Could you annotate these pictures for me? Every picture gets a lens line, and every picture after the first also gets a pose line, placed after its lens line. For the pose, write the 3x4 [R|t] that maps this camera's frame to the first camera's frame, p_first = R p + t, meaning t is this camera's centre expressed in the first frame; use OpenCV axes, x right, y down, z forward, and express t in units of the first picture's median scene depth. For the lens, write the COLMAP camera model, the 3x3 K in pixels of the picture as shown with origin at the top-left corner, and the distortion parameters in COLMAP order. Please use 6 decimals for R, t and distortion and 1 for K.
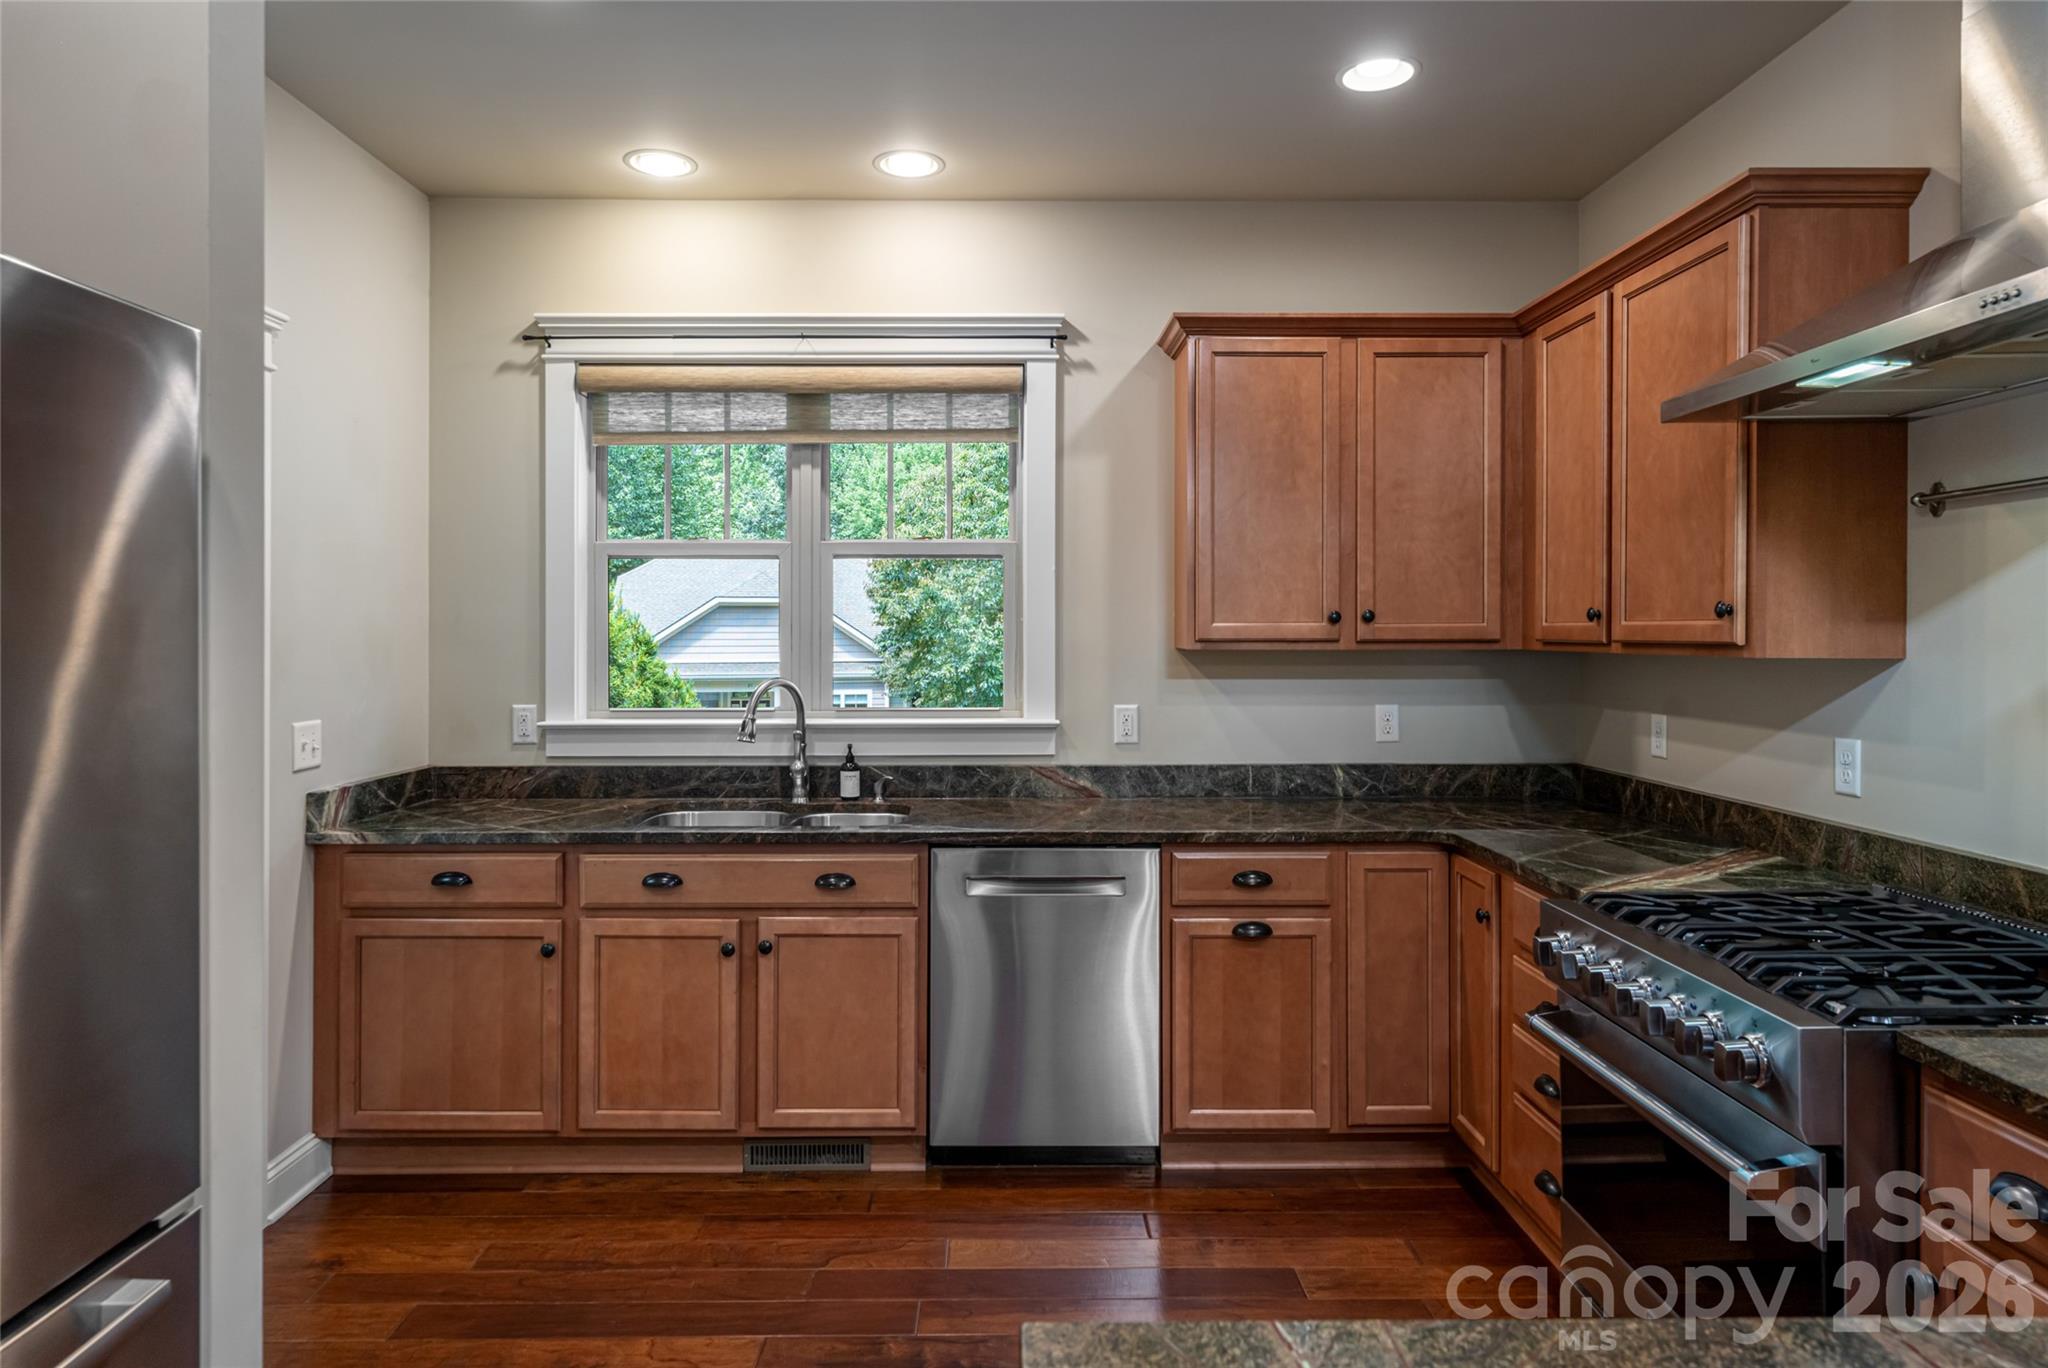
lens RADIAL K [[1191.8, 0, 1004.2], [0, 1191.8, 643.5], [0, 0, 1]] dist [-0.009456, 0.005715]
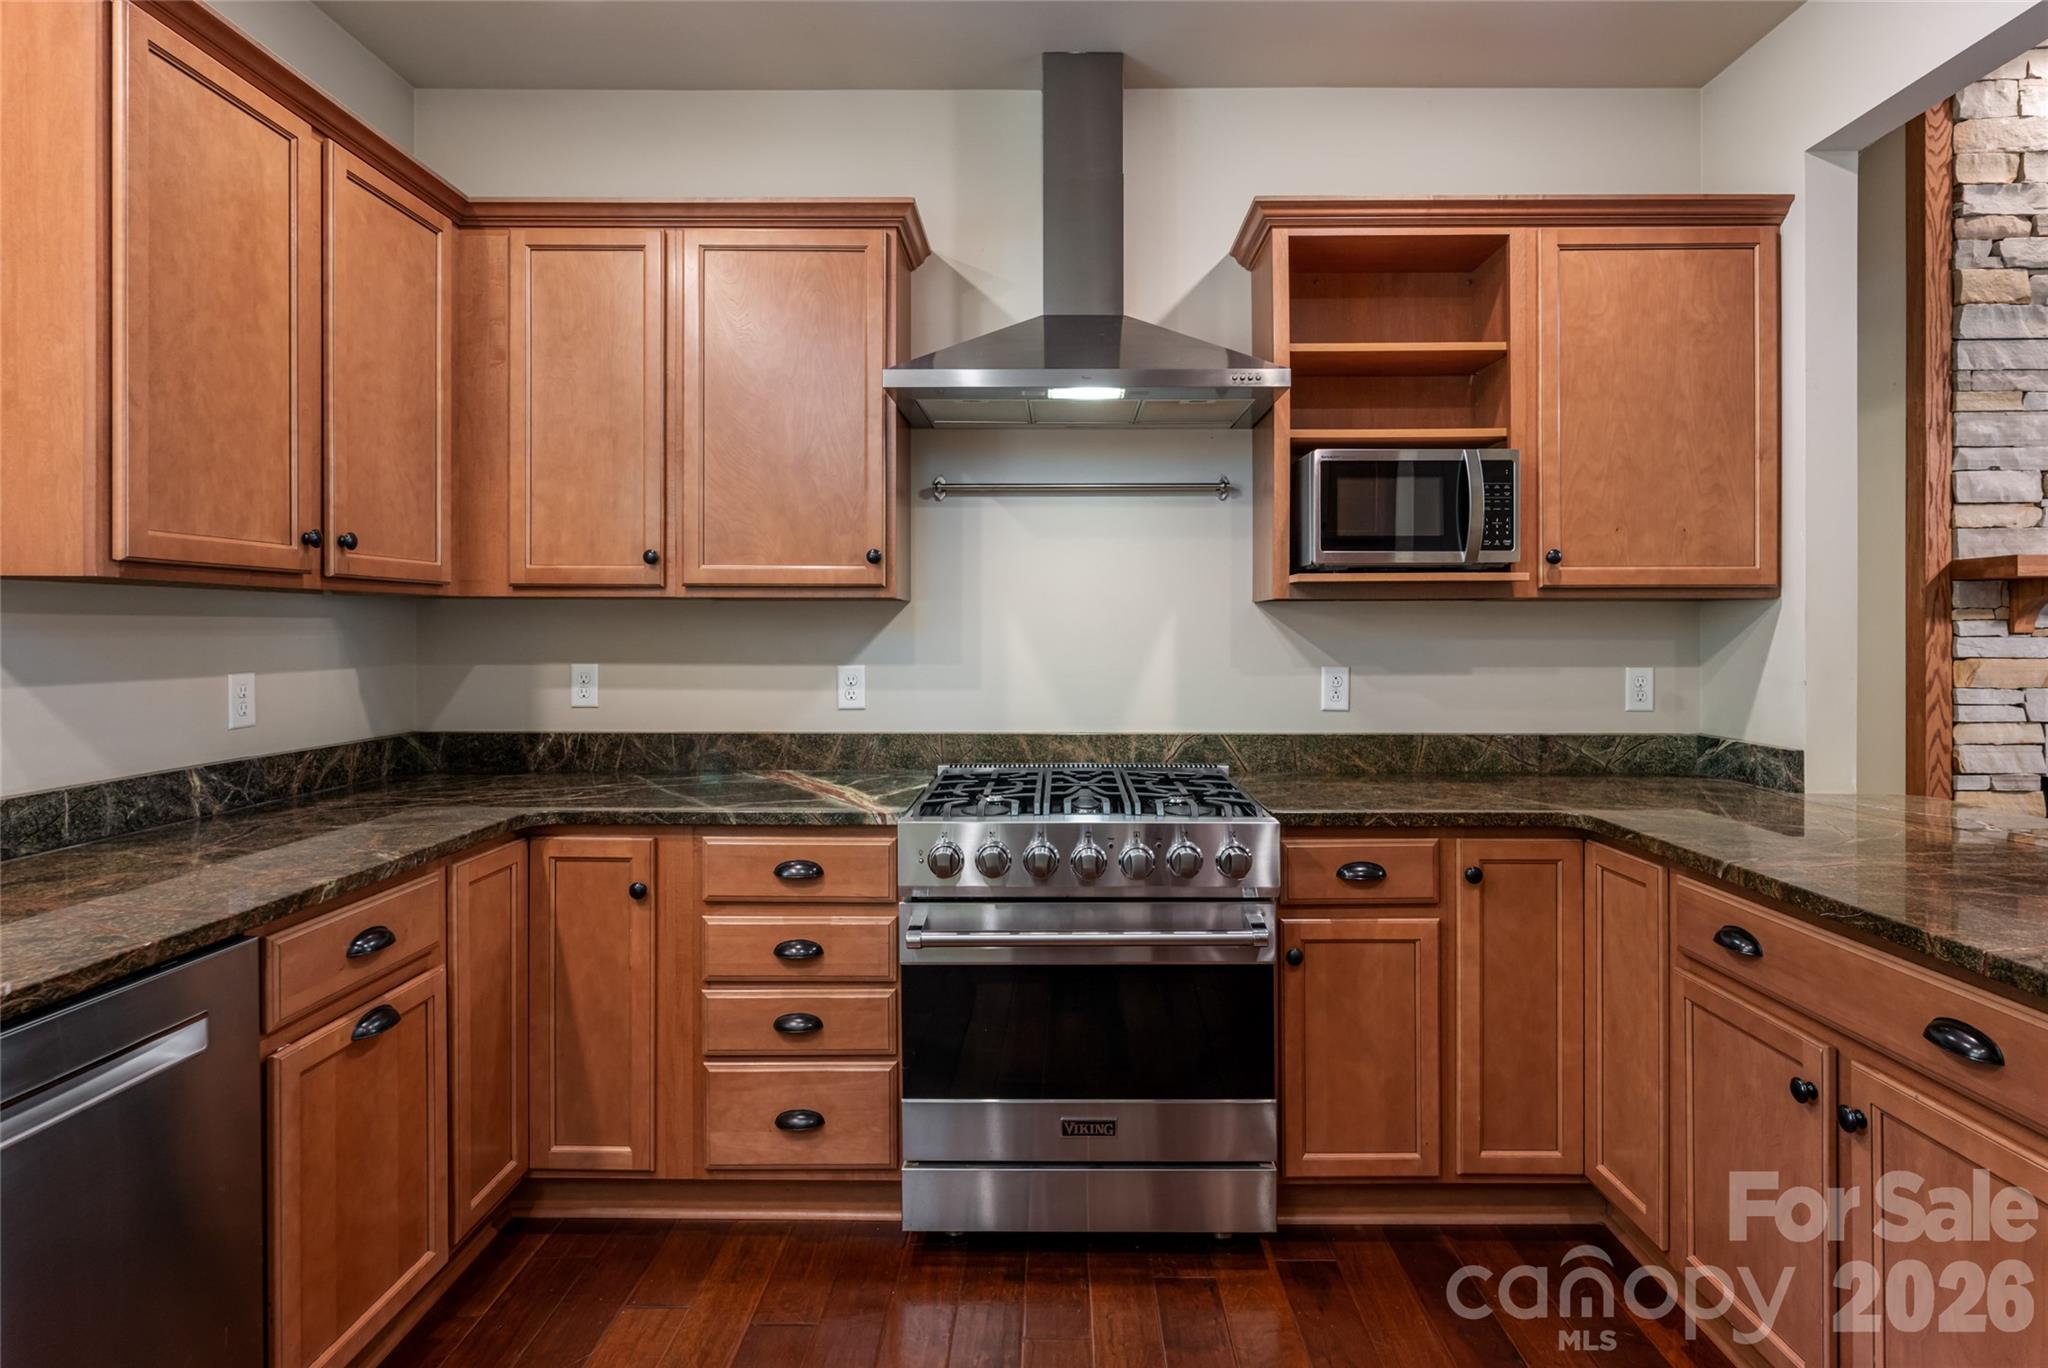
lens RADIAL K [[1044.8, 0, 1066.9], [0, 1044.8, 631.4], [0, 0, 1]] dist [-0.000696, 0.001125]
pose [[0.005089, -0.001559, 0.999986, -0.307786], [0.006344, 0.999979, 0.001527, 0.031960], [-0.999967, 0.006336, 0.005099, 0.566839]]
